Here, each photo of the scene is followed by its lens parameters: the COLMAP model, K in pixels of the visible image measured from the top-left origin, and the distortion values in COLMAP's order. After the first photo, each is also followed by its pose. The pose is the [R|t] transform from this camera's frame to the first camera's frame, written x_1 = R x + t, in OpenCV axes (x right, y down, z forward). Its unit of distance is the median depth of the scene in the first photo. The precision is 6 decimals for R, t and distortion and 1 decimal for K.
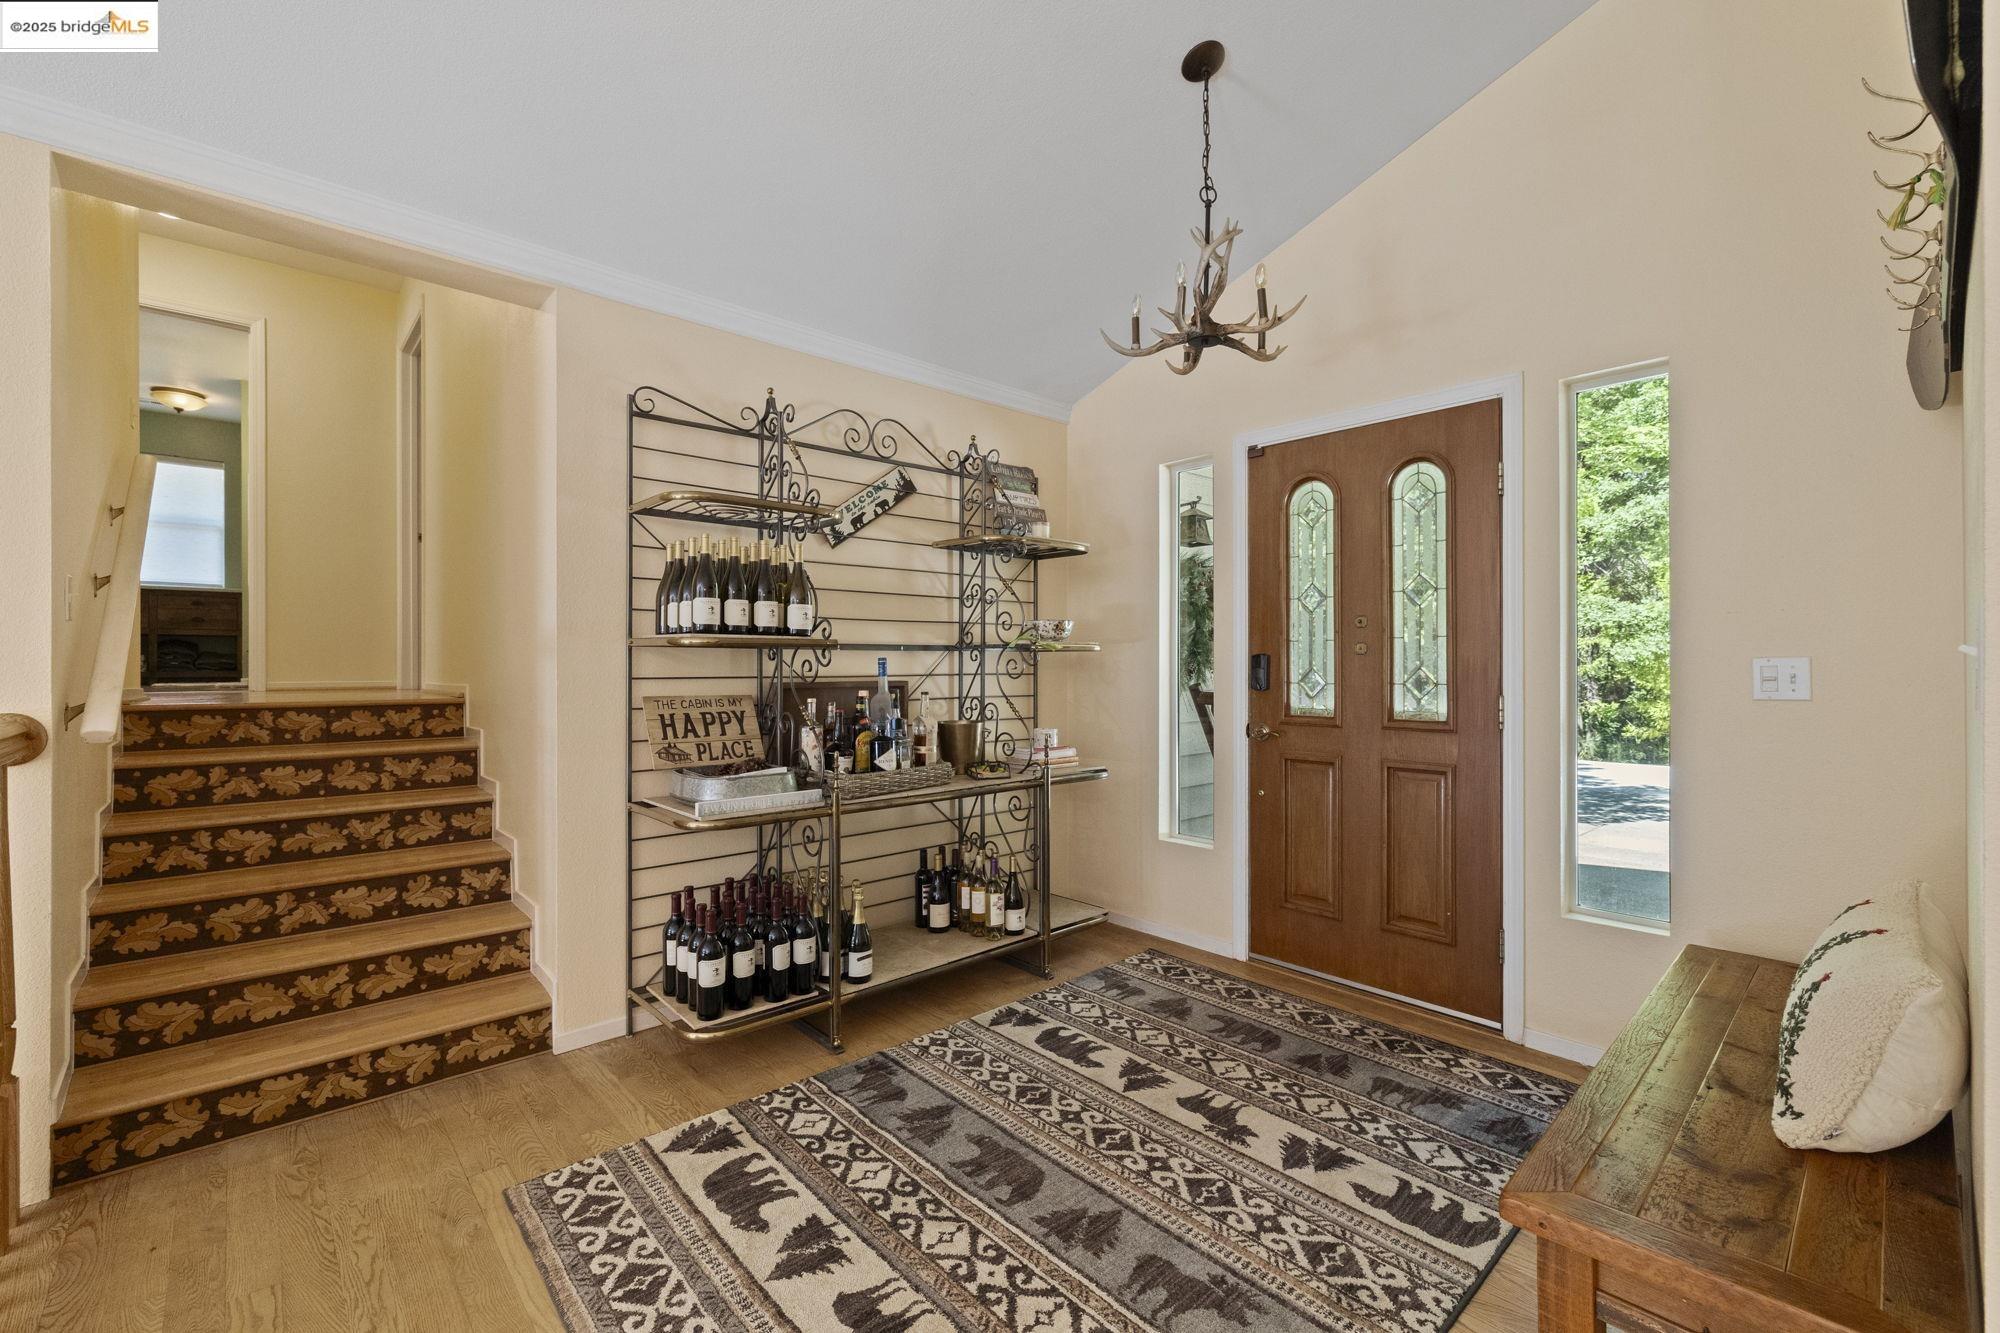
lens RADIAL K [[844.2, 0, 1003.7], [0, 844.2, 662.7], [0, 0, 1]] dist [-0.001738, -0.000012]
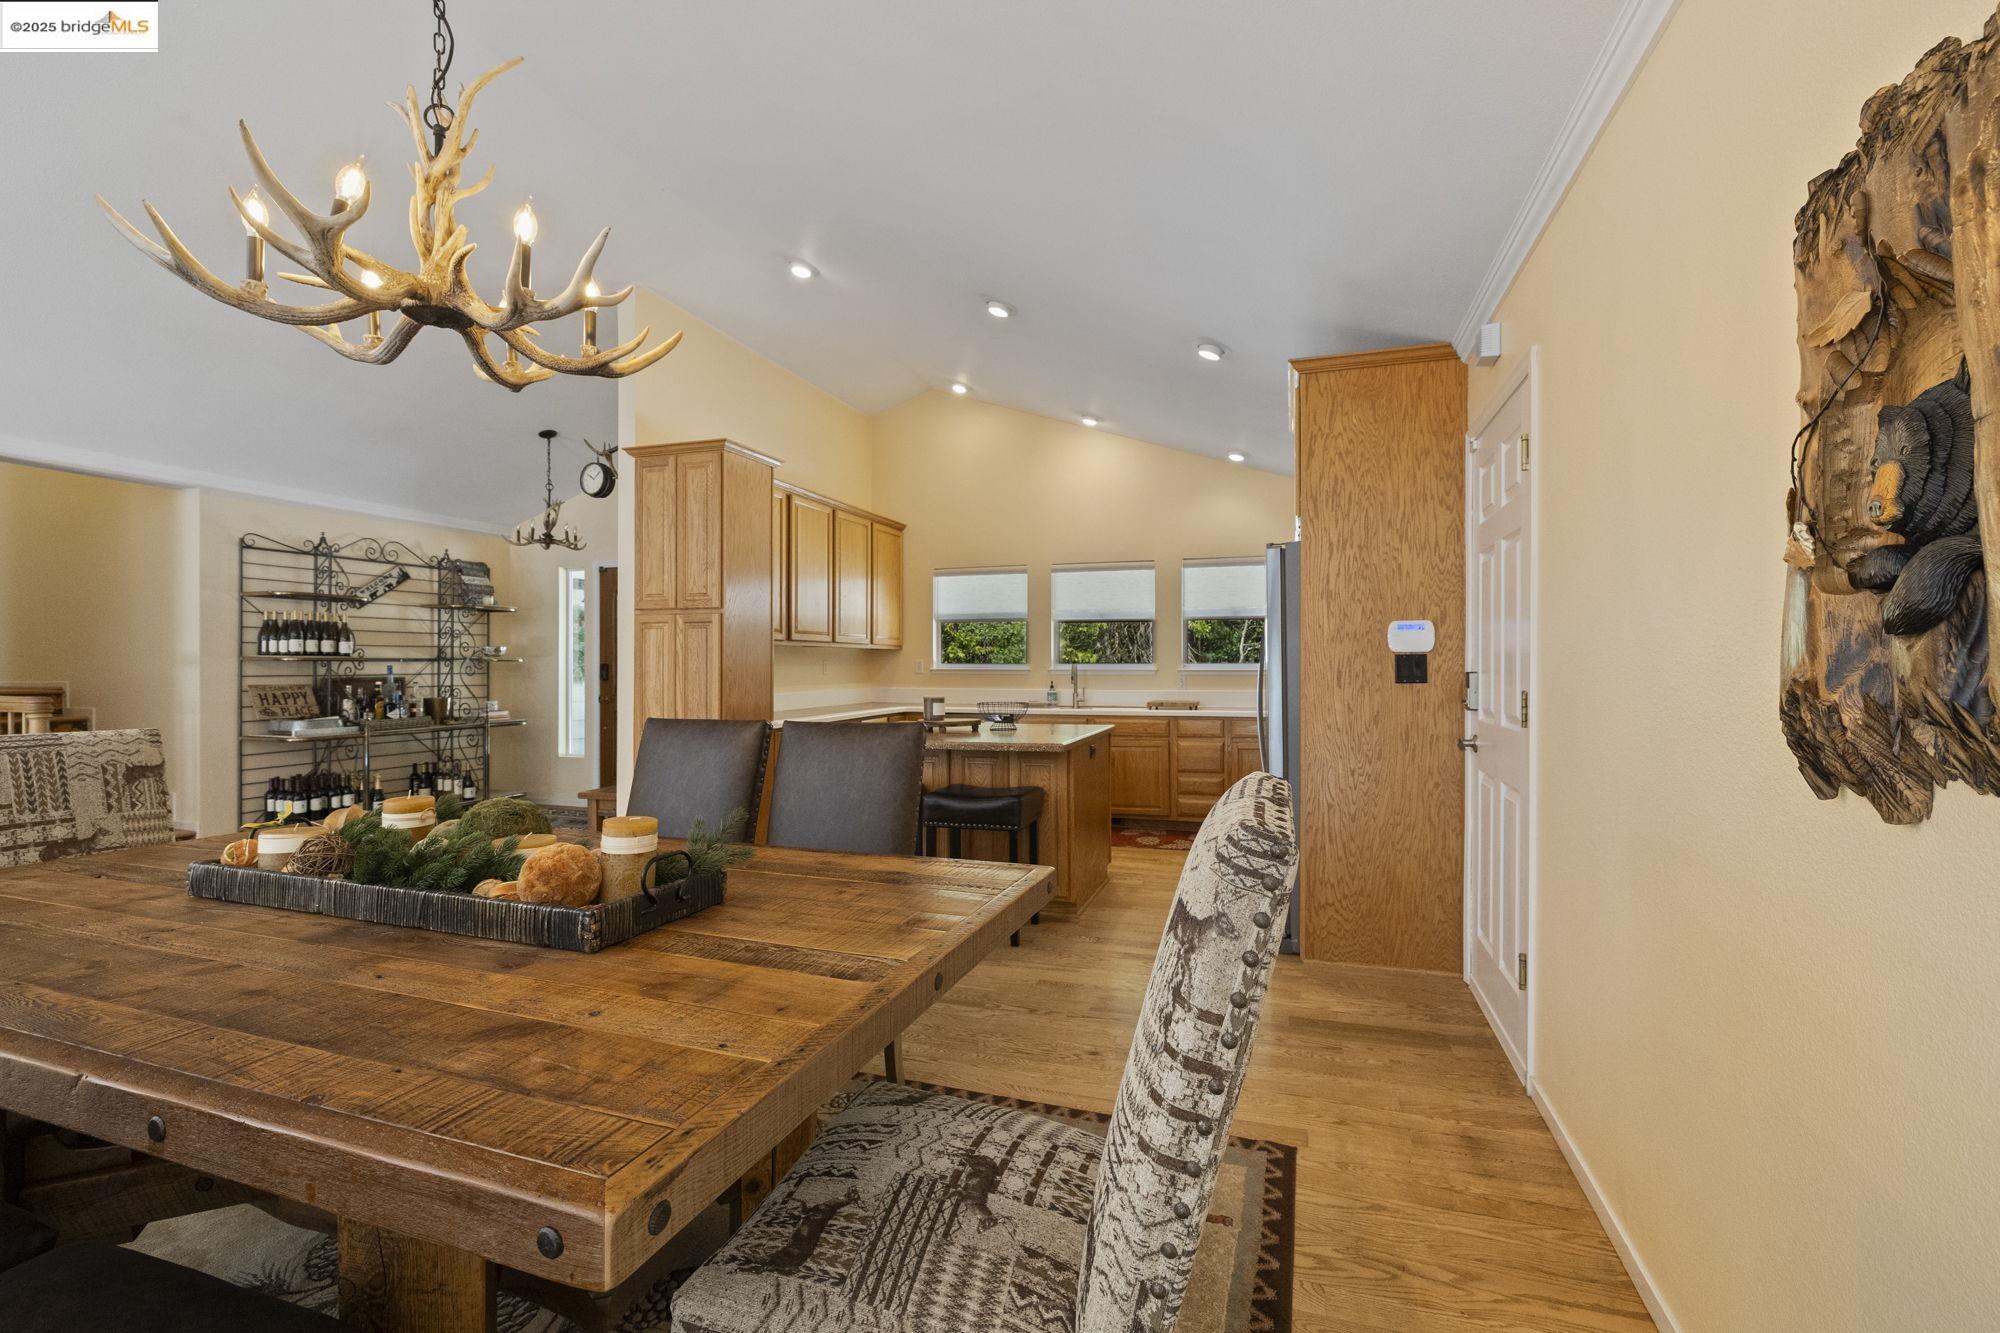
lens RADIAL K [[844.2, 0, 1010.5], [0, 844.2, 664.2], [0, 0, 1]] dist [-0.001738, -0.000012]
pose [[0.868140, 0.001454, 0.496317, 0.152188], [-0.002198, 0.999997, 0.000916, -0.015131], [-0.496314, -0.001886, 0.868141, -1.577817]]
